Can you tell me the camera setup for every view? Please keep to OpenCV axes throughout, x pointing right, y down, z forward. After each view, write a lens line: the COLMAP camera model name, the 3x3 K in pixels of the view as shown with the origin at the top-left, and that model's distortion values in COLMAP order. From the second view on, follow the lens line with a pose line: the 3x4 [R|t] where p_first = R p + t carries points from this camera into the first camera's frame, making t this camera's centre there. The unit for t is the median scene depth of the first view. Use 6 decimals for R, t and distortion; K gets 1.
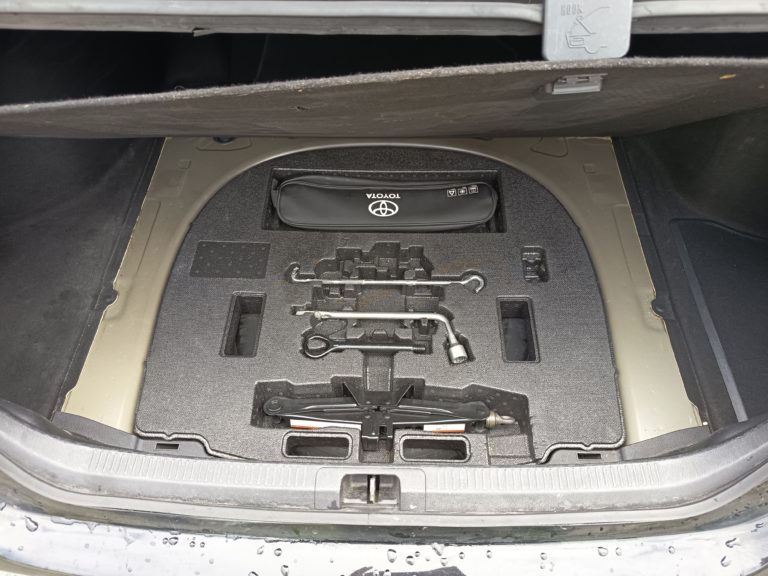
lens RADIAL K [[531.1, 0, 378.7], [0, 531.1, 287.9], [0, 0, 1]] dist [0.069333, -0.090937]
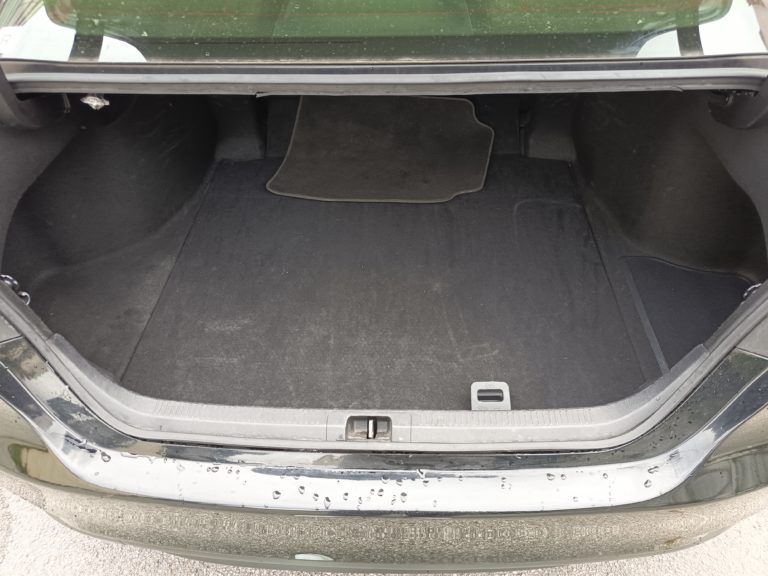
lens RADIAL K [[531.1, 0, 388.8], [0, 531.1, 288.0], [0, 0, 1]] dist [0.069333, -0.090937]
pose [[0.999918, -0.000956, -0.012779, 0.047675], [-0.001389, 0.983258, -0.182216, 0.271357], [0.012739, 0.182218, 0.983176, -0.324059]]
